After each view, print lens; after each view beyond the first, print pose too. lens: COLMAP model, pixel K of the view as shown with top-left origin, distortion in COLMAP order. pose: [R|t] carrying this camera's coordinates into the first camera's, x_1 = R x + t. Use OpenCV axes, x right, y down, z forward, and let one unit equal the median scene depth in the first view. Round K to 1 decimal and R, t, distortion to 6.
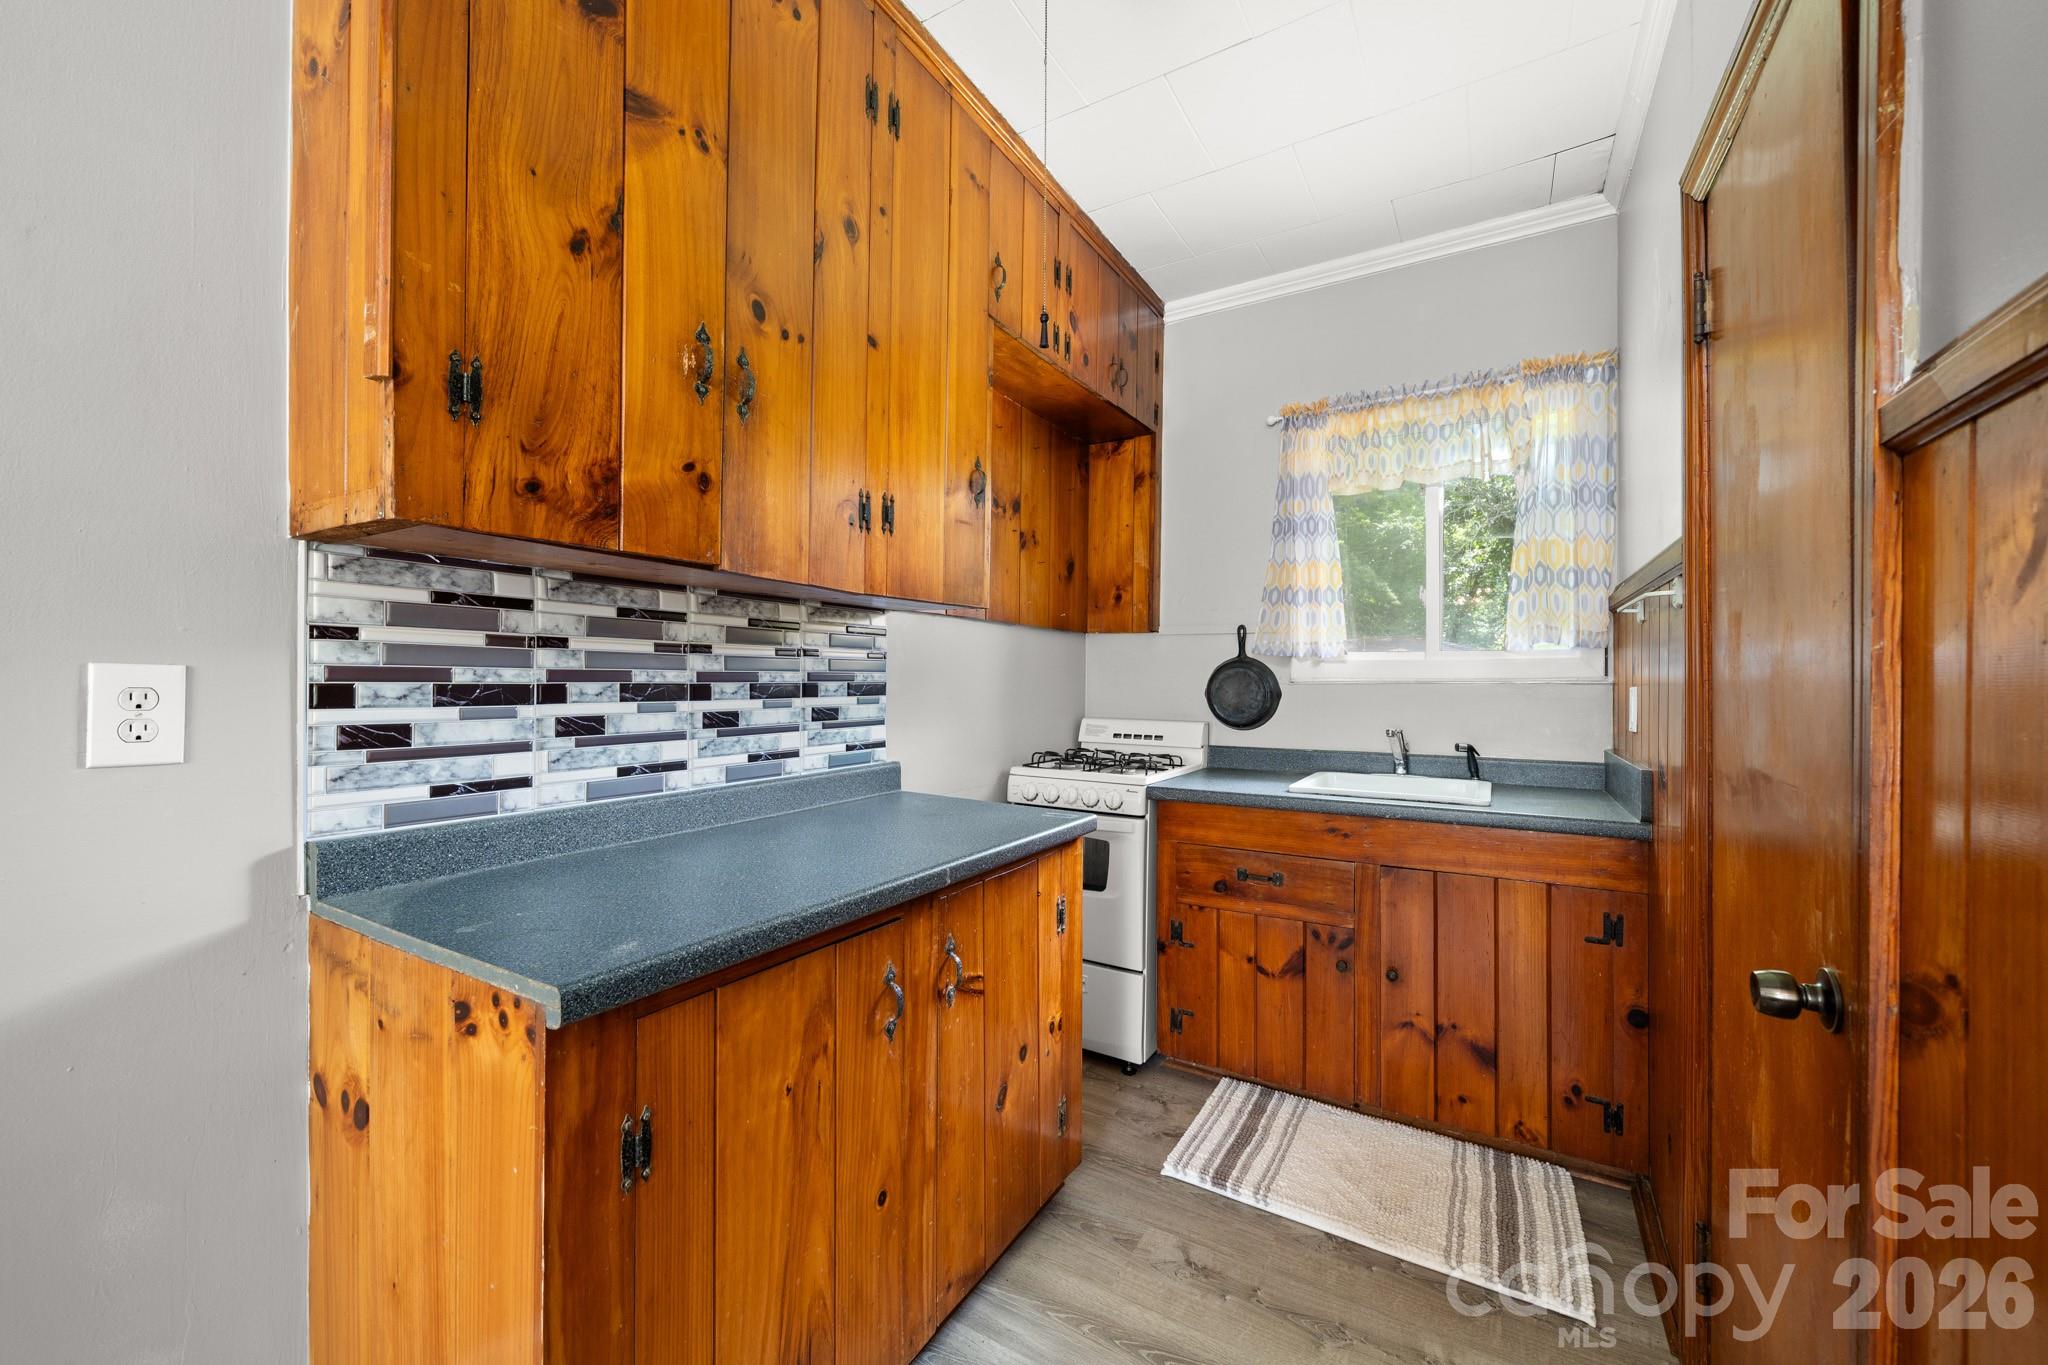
lens RADIAL K [[766.1, 0, 1027.2], [0, 766.1, 684.3], [0, 0, 1]] dist [-0.005412, 0.000410]
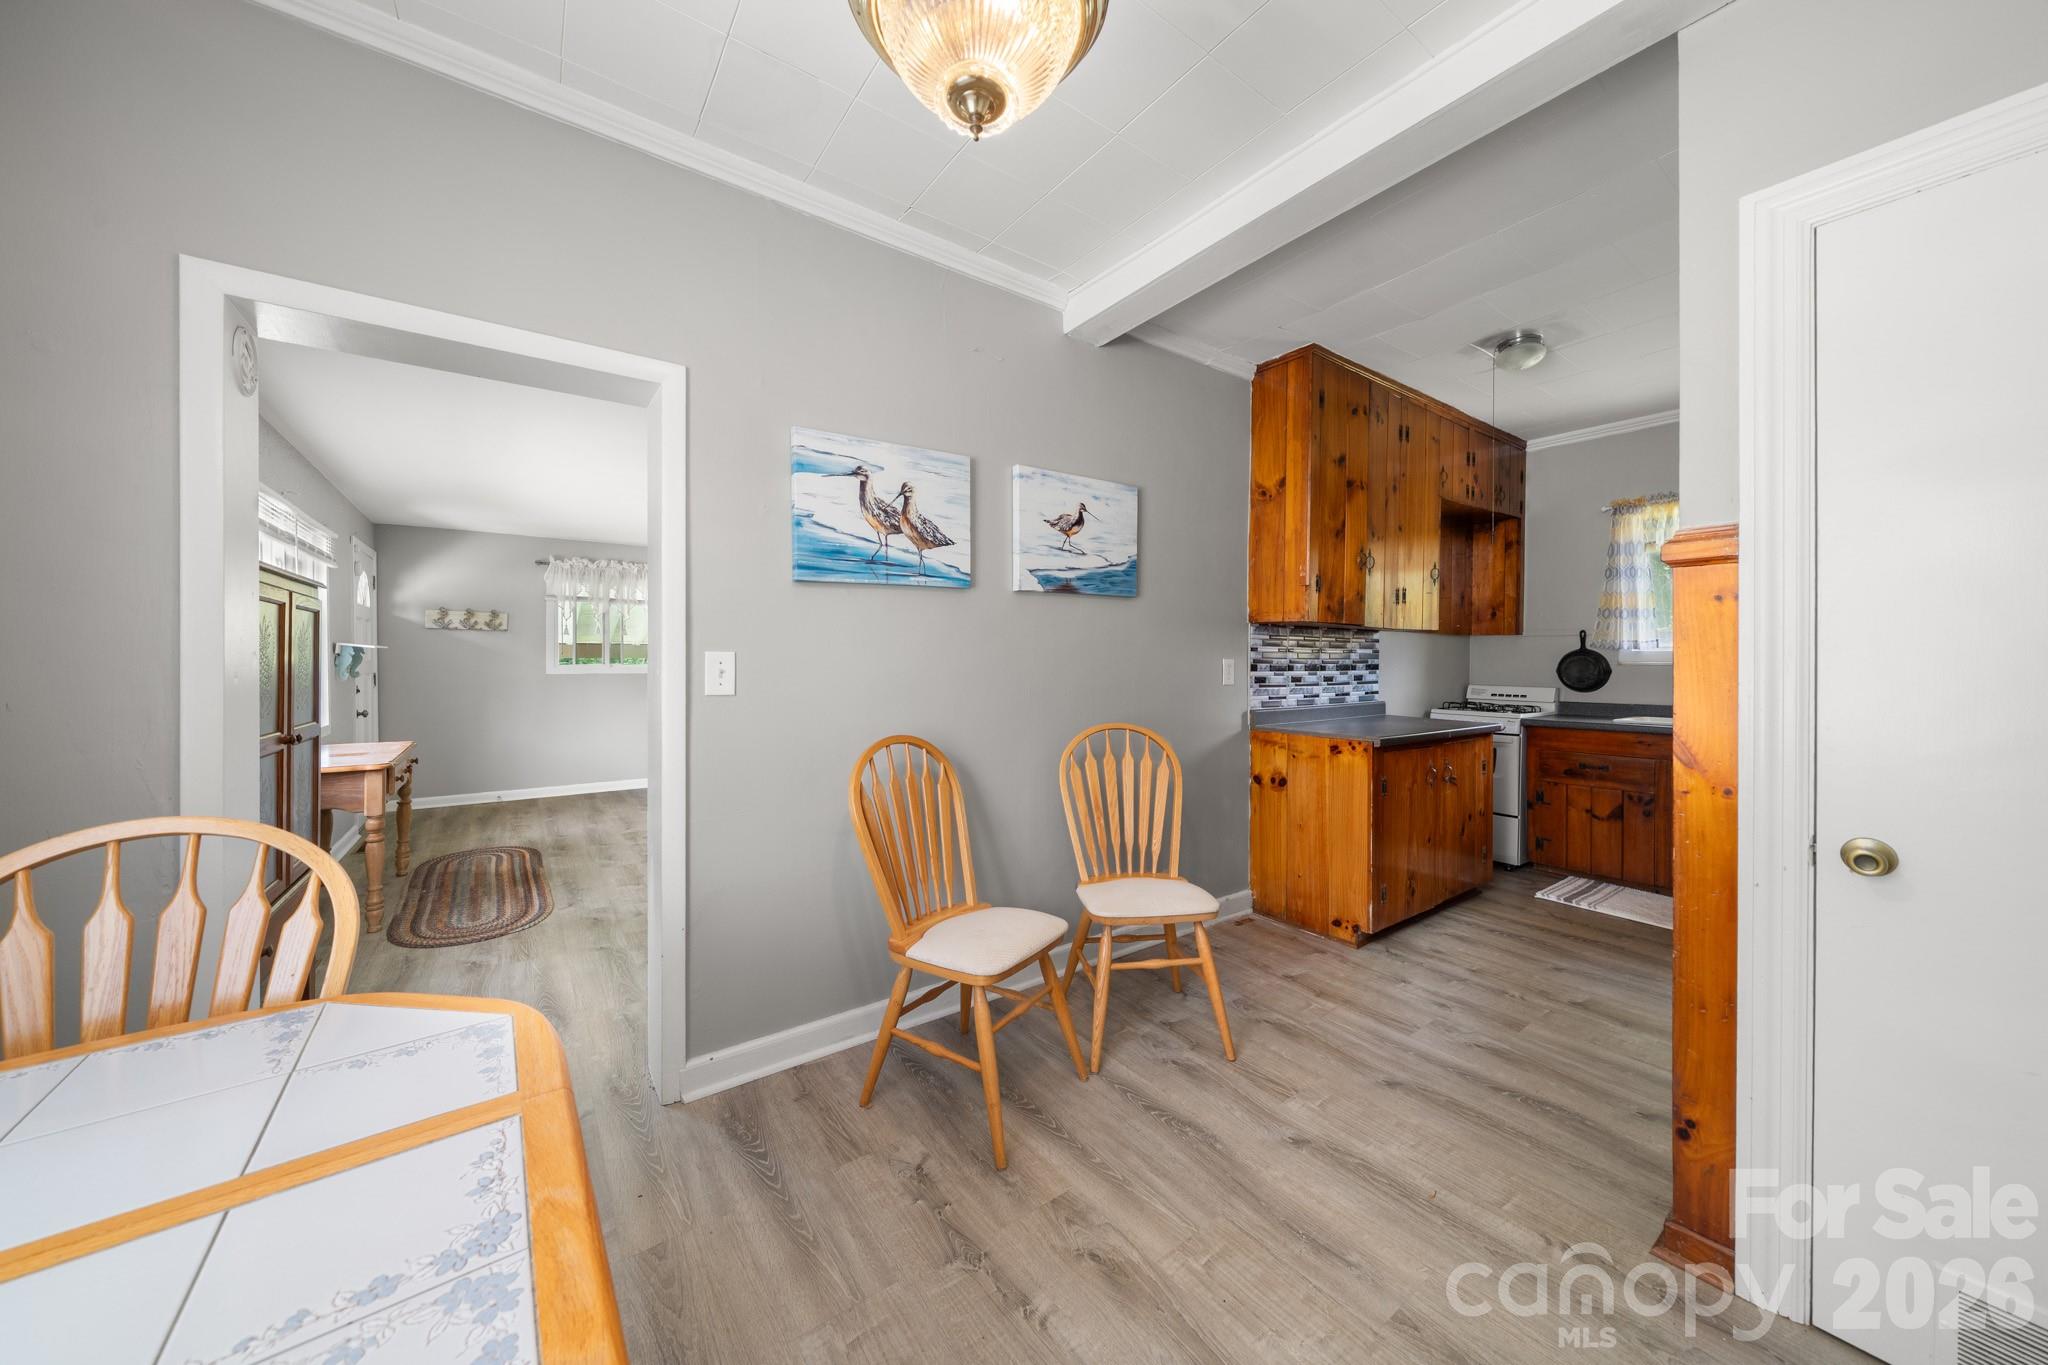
lens RADIAL K [[715.9, 0, 1010.5], [0, 715.9, 661.9], [0, 0, 1]] dist [-0.007776, 0.000160]
pose [[0.916979, -0.000244, -0.398935, -0.298913], [-0.001787, 0.999987, -0.004718, 0.002886], [0.398931, 0.005040, 0.916967, -1.127830]]
